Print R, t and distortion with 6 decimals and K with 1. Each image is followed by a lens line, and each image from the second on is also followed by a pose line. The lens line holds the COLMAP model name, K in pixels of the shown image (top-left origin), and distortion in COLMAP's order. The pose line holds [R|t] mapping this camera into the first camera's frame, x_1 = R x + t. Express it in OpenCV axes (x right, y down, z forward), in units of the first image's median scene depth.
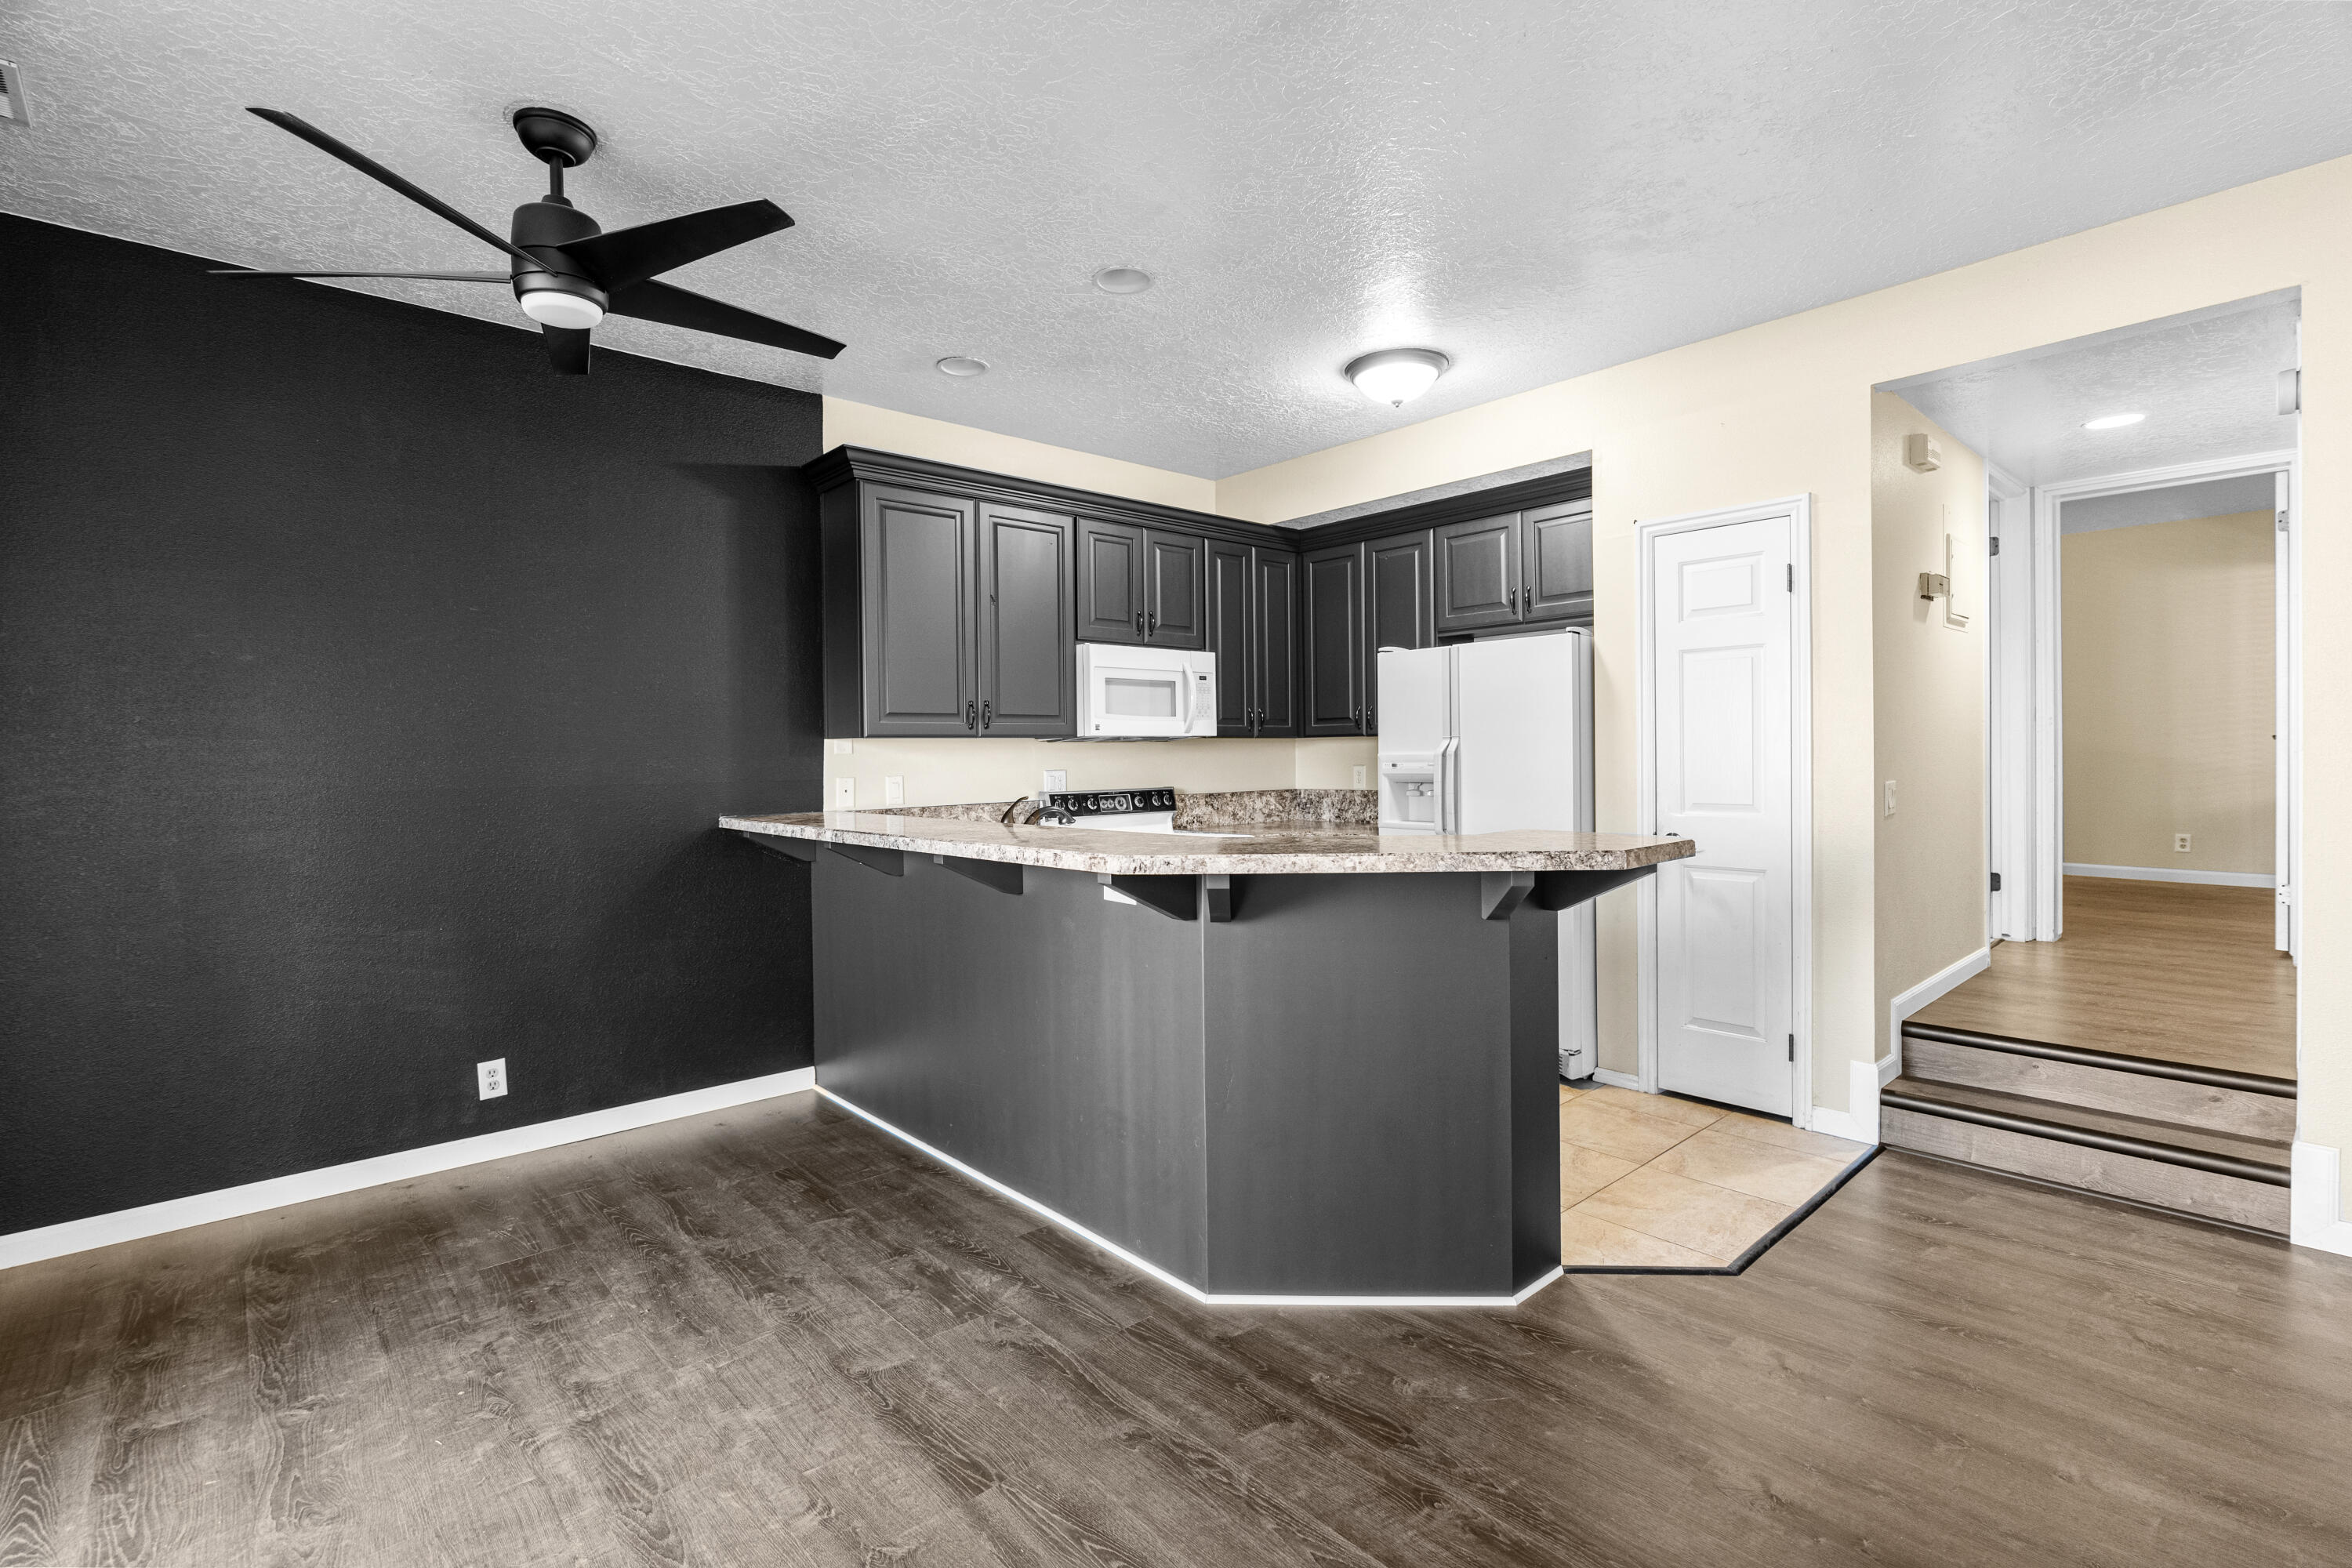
lens RADIAL K [[1080.7, 0, 1200.4], [0, 1080.7, 751.9], [0, 0, 1]] dist [-0.007142, 0.002120]
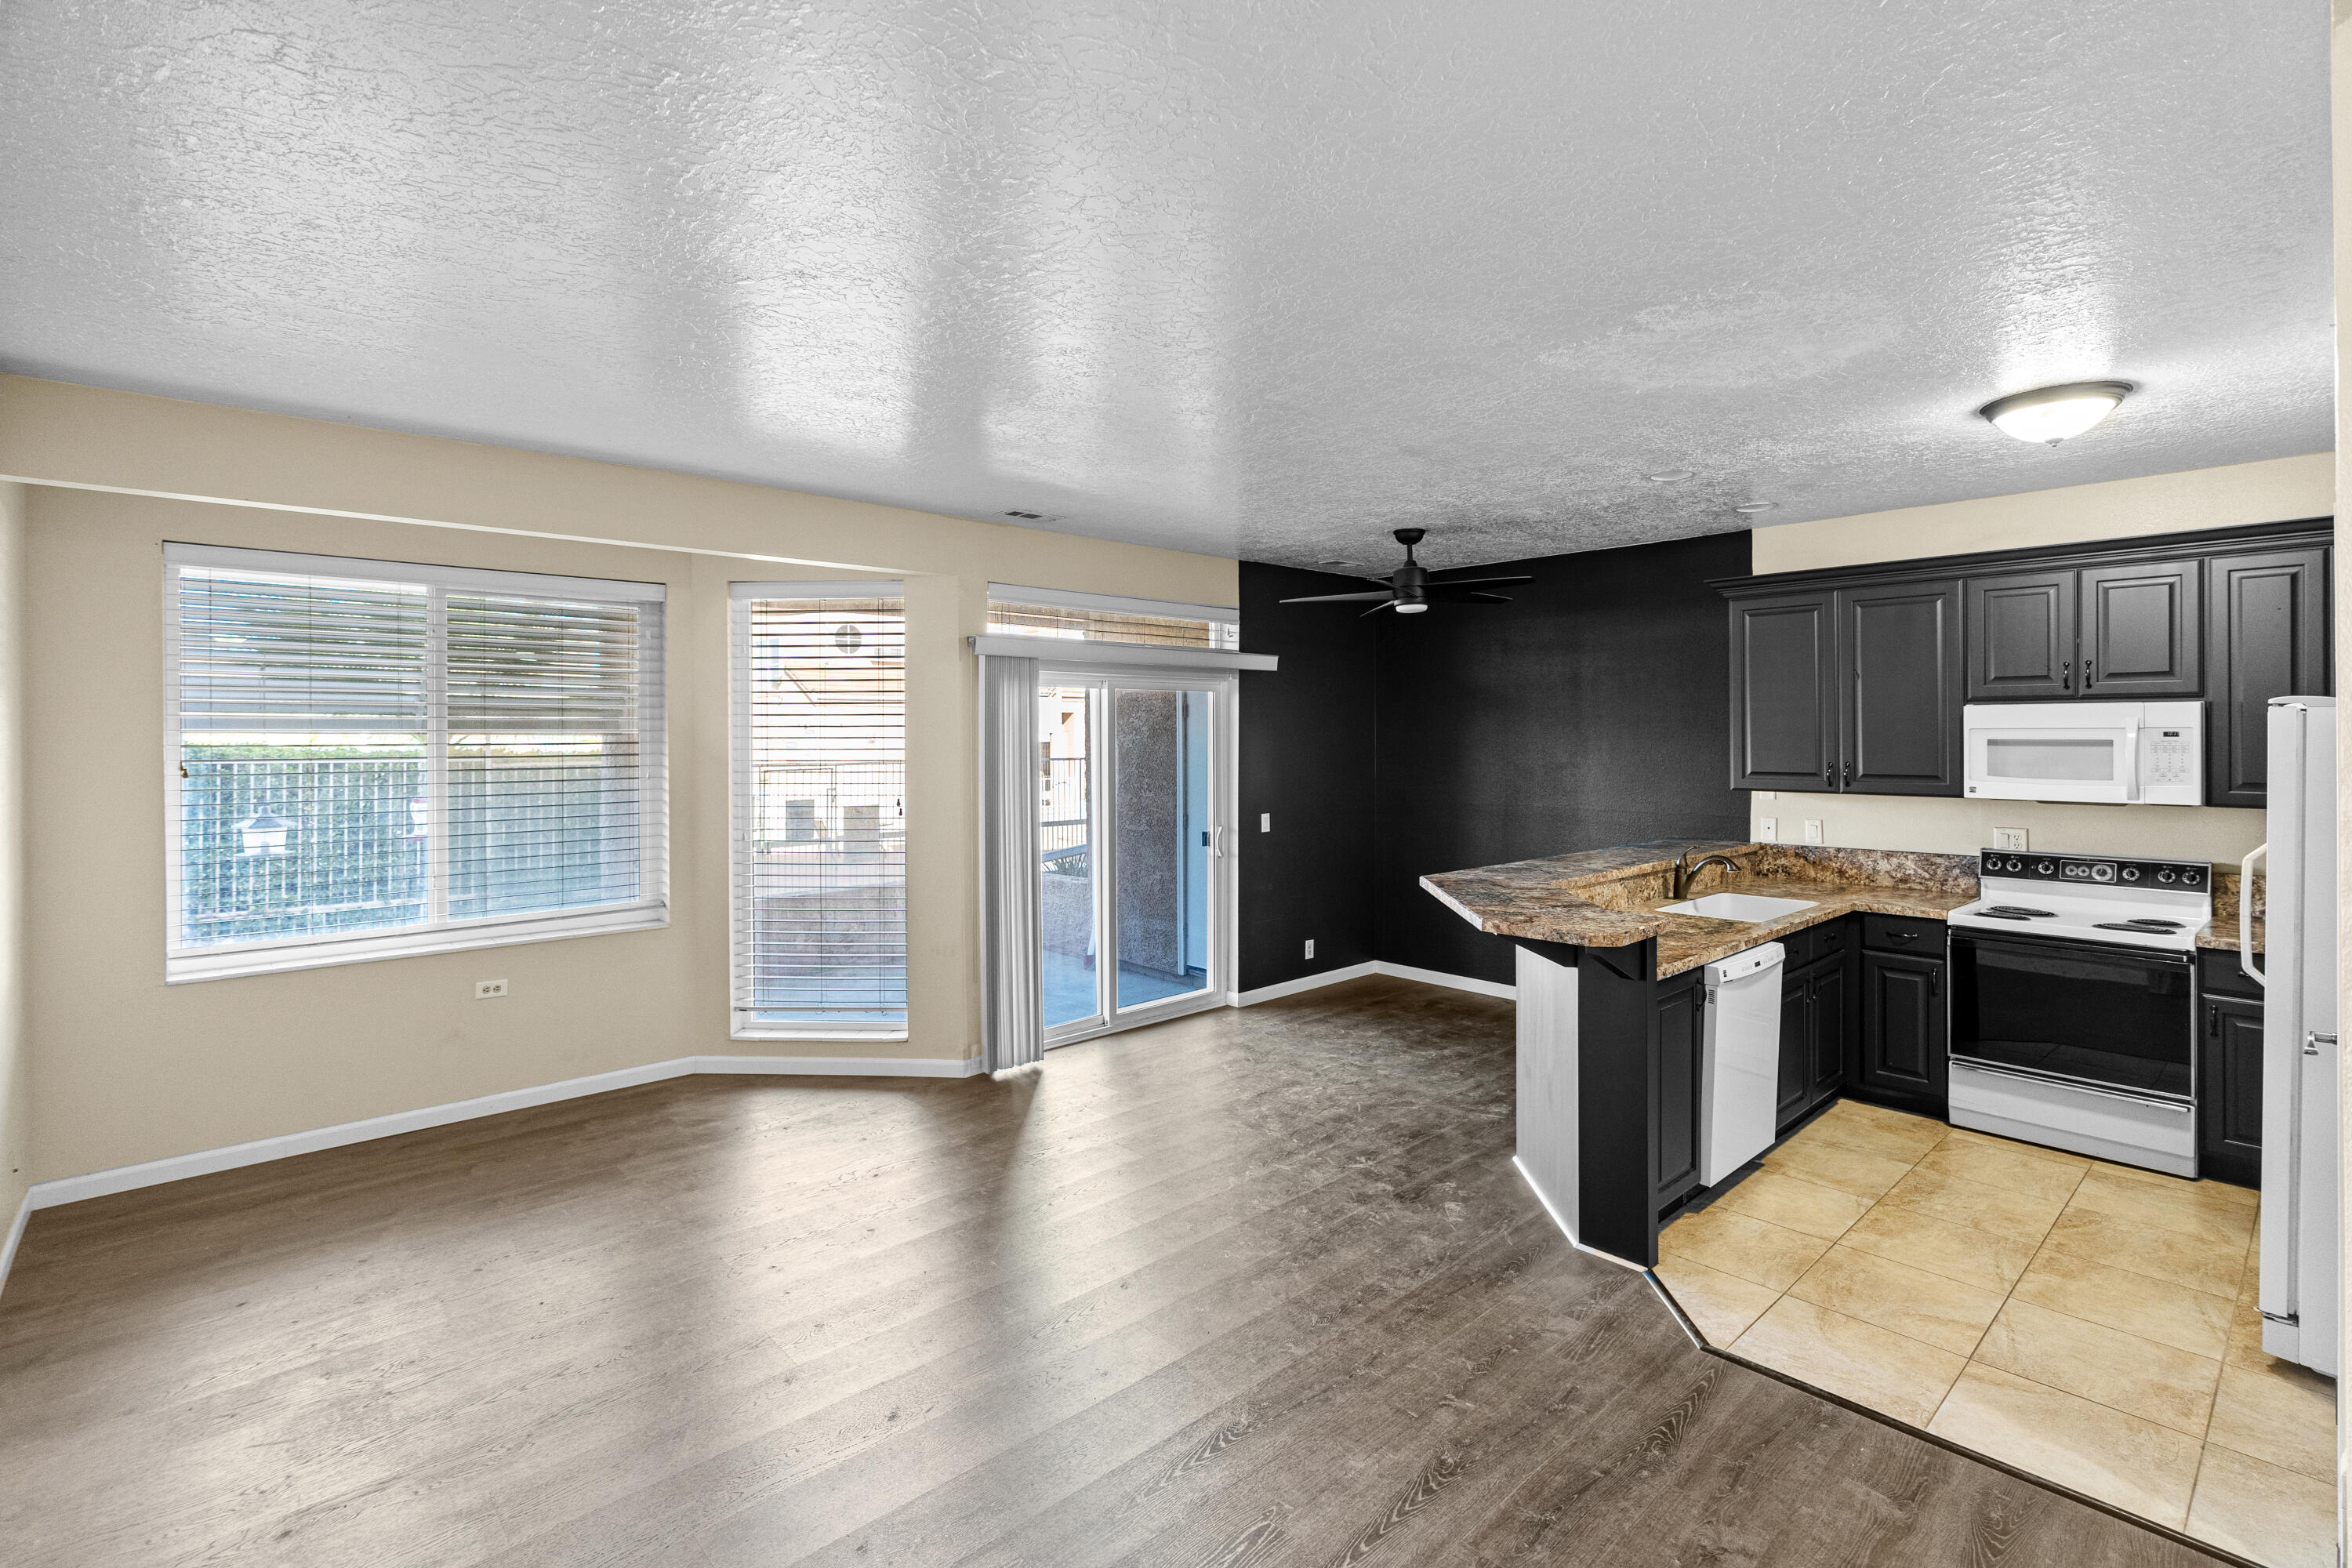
lens RADIAL K [[1080.7, 0, 1185.0], [0, 1080.7, 734.5], [0, 0, 1]] dist [-0.007142, 0.002120]
pose [[0.008538, 0.015871, -0.999838, 1.137869], [0.005723, 0.999857, 0.015921, -0.119491], [0.999947, -0.005858, 0.008445, 0.331996]]
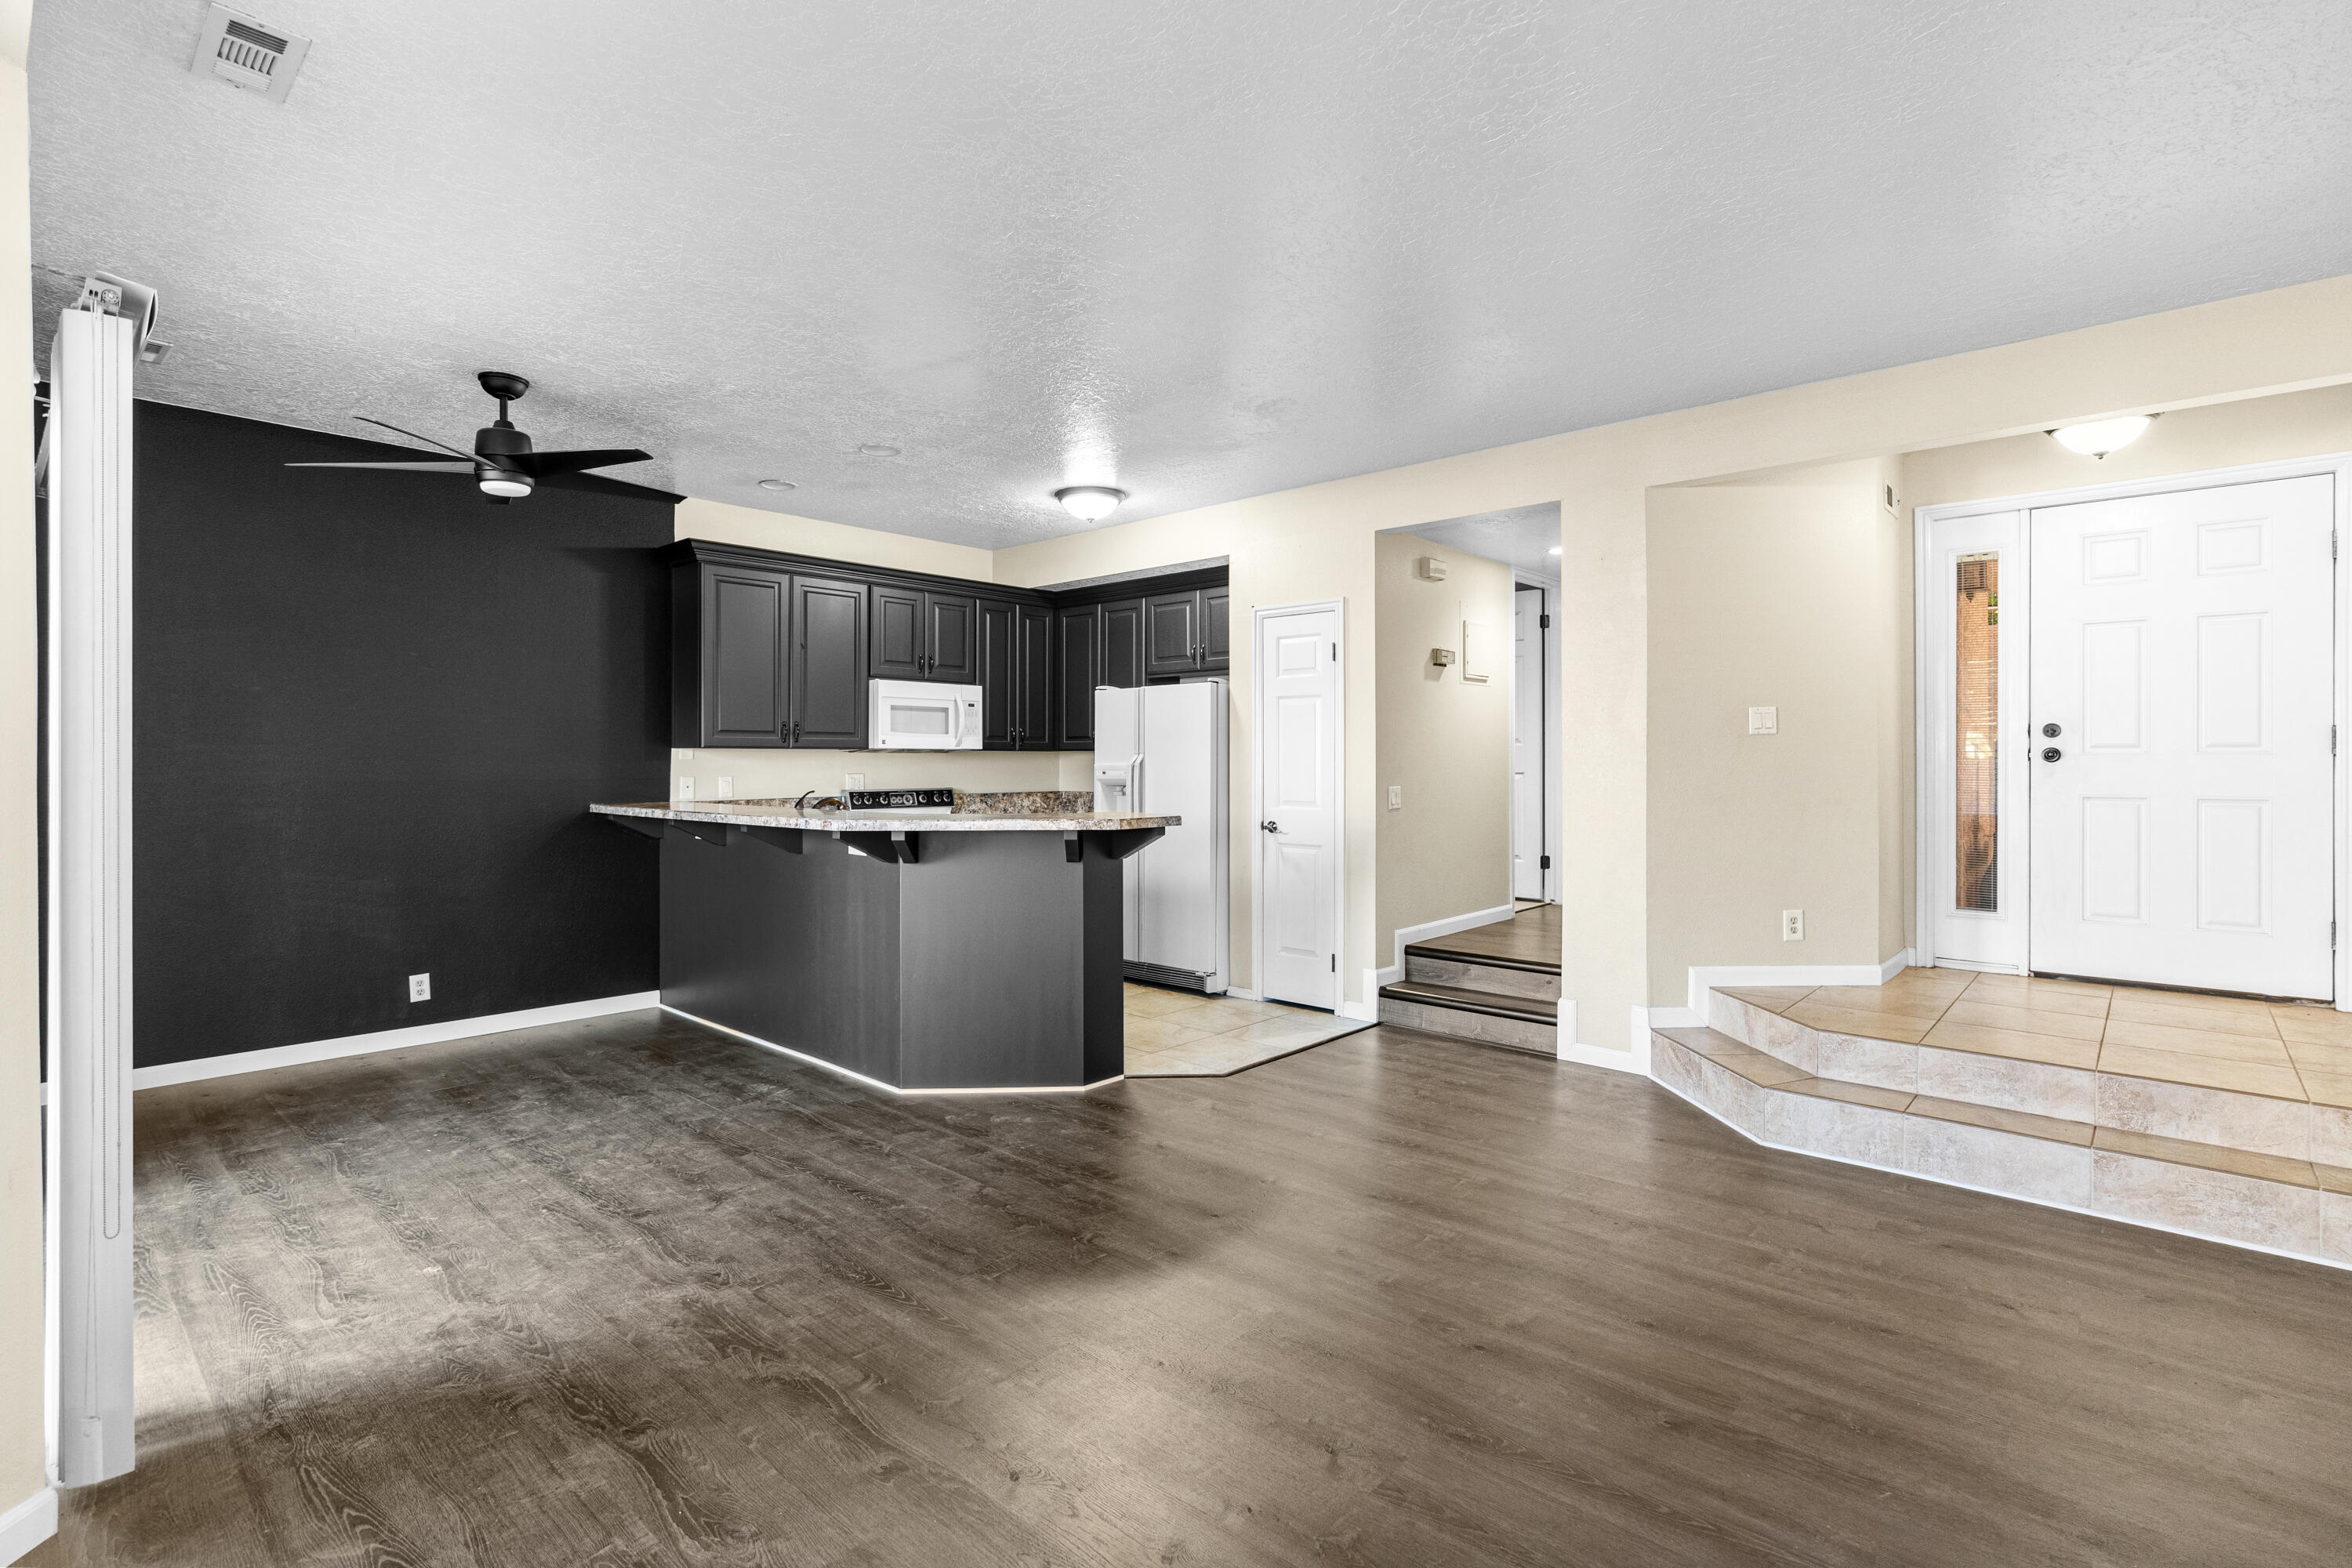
lens RADIAL K [[1080.7, 0, 1186.7], [0, 1080.7, 755.0], [0, 0, 1]] dist [-0.007142, 0.002120]
pose [[0.994948, 0.013772, 0.099444, 0.187593], [-0.013303, 0.999897, -0.005379, -0.005544], [-0.099507, 0.004029, 0.995029, -0.483519]]
